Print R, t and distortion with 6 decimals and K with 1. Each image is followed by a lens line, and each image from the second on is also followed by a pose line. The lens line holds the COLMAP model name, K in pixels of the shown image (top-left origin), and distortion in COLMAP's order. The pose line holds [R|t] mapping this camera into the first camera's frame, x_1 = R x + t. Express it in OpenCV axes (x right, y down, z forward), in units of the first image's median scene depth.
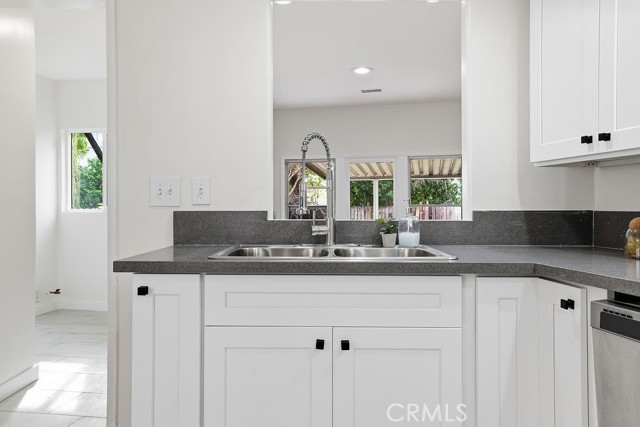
lens RADIAL K [[515.7, 0, 319.4], [0, 515.7, 212.1], [0, 0, 1]] dist [-0.036131, 0.004974]
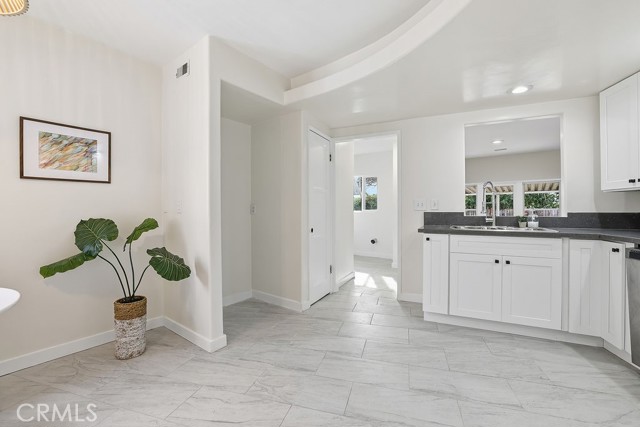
lens RADIAL K [[278.0, 0, 321.3], [0, 278.0, 210.7], [0, 0, 1]] dist [-0.017527, 0.001733]
pose [[0.904933, 0.002049, -0.425549, -0.176792], [-0.003988, 0.999985, -0.003665, -0.001520], [0.425535, 0.005013, 0.904928, -0.582787]]
